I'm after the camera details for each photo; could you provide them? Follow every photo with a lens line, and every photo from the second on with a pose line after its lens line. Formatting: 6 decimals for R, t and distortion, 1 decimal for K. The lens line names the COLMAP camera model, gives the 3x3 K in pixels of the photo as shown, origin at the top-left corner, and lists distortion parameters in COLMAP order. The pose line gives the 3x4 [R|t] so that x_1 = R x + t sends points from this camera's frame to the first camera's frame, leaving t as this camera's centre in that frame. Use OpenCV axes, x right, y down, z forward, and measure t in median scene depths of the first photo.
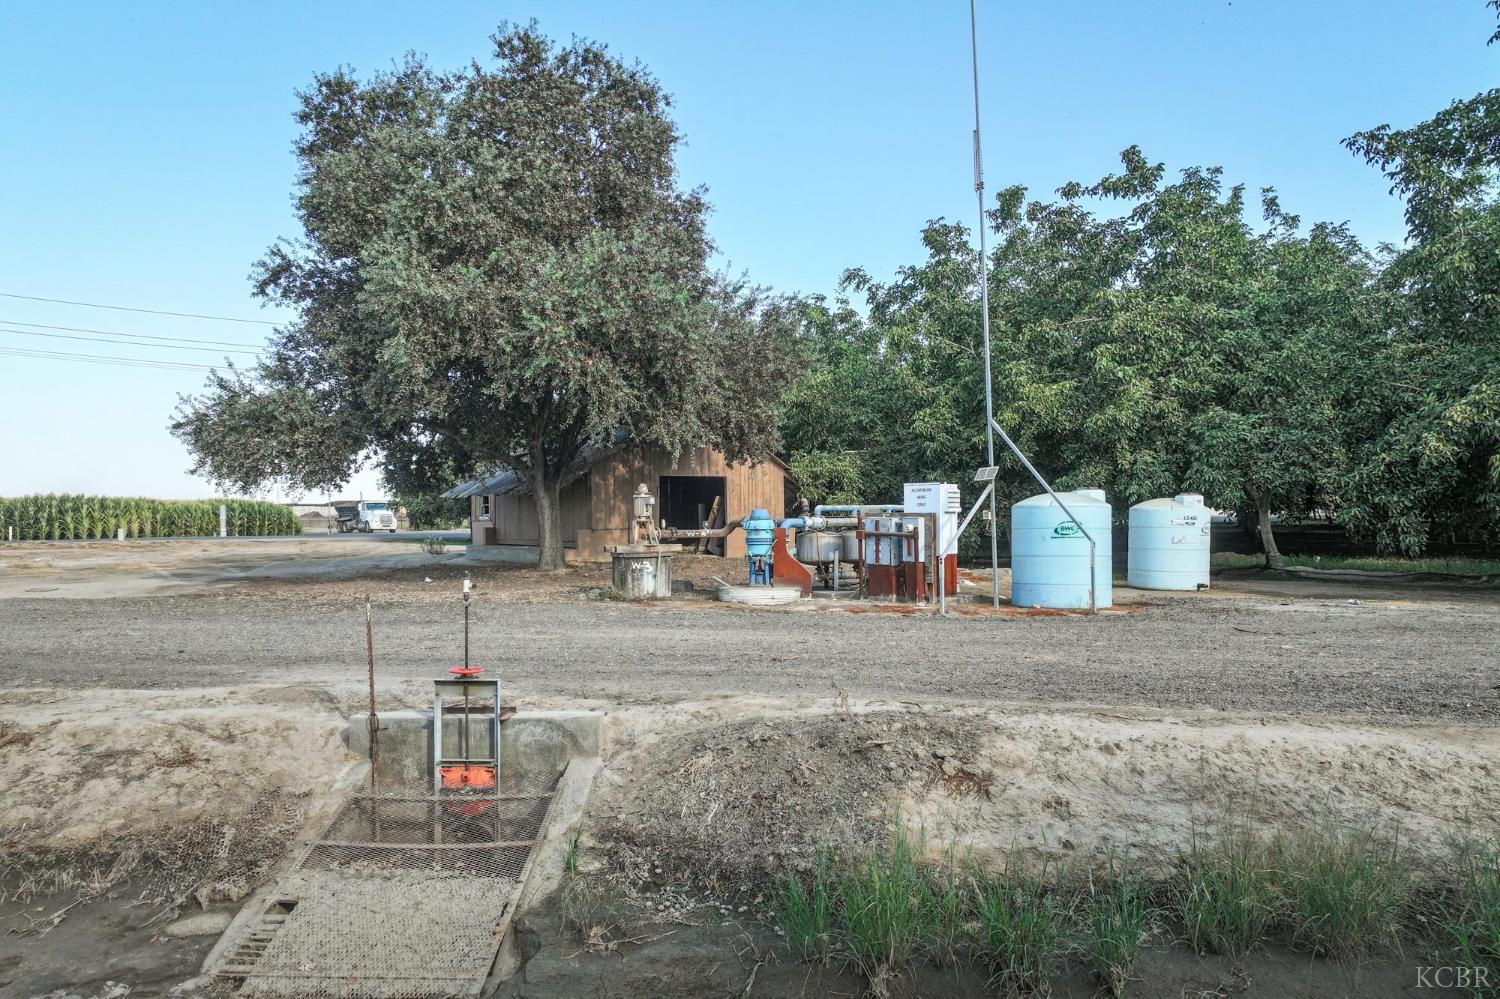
lens RADIAL K [[1050.2, 0, 751.8], [0, 1050.2, 518.5], [0, 0, 1]] dist [-0.002068, 0.000915]
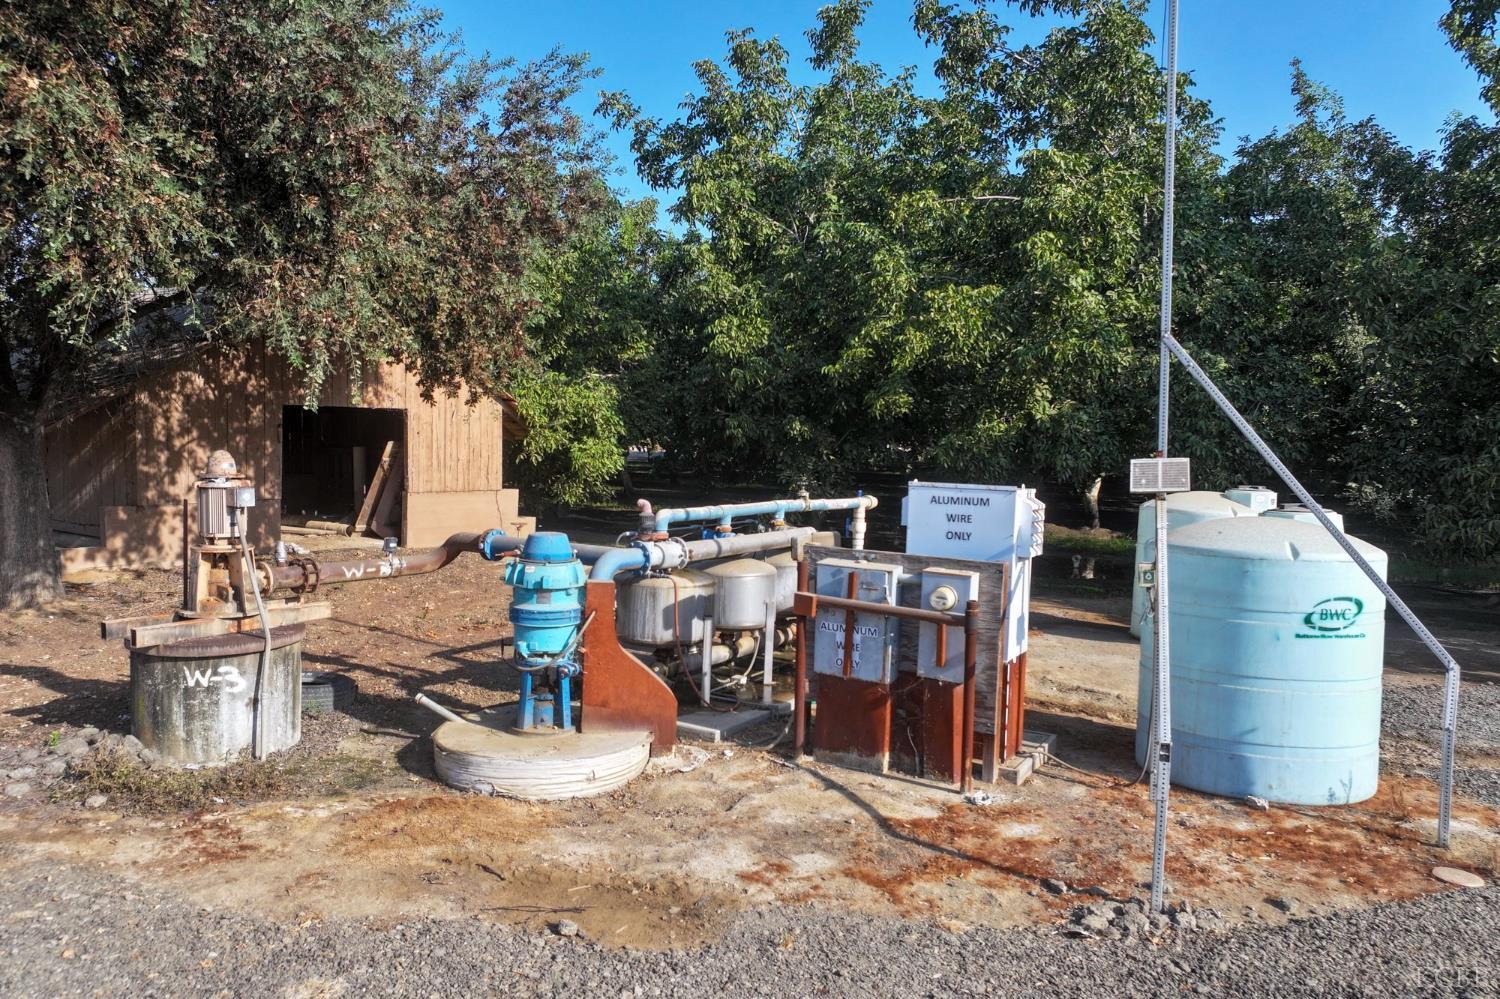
lens RADIAL K [[1050.2, 0, 751.8], [0, 1050.2, 518.5], [0, 0, 1]] dist [-0.002068, 0.000915]
pose [[0.948067, 0.009895, 0.317916, -0.040939], [-0.034617, 0.996789, 0.072208, -0.041315], [-0.316181, -0.079464, 0.945365, 0.558679]]
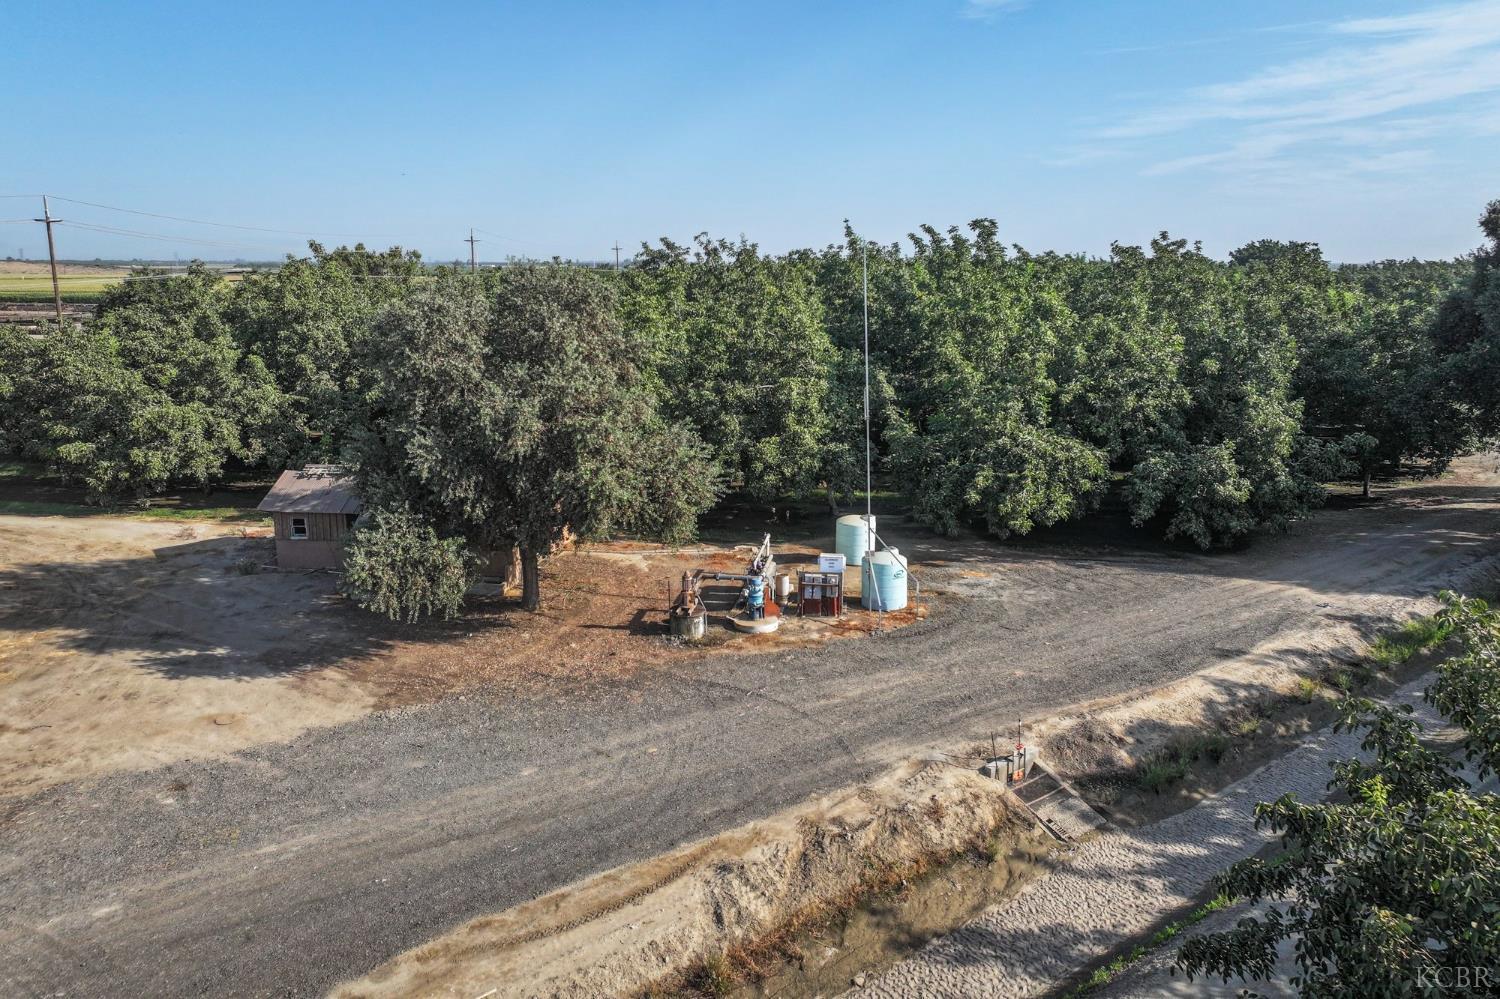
lens RADIAL K [[1050.2, 0, 751.8], [0, 1050.2, 518.5], [0, 0, 1]] dist [-0.002068, 0.000915]
pose [[0.733331, -0.149750, 0.663174, -1.105690], [-0.003690, 0.974550, 0.224142, -0.482677], [-0.679862, -0.166817, 0.714115, -0.270414]]
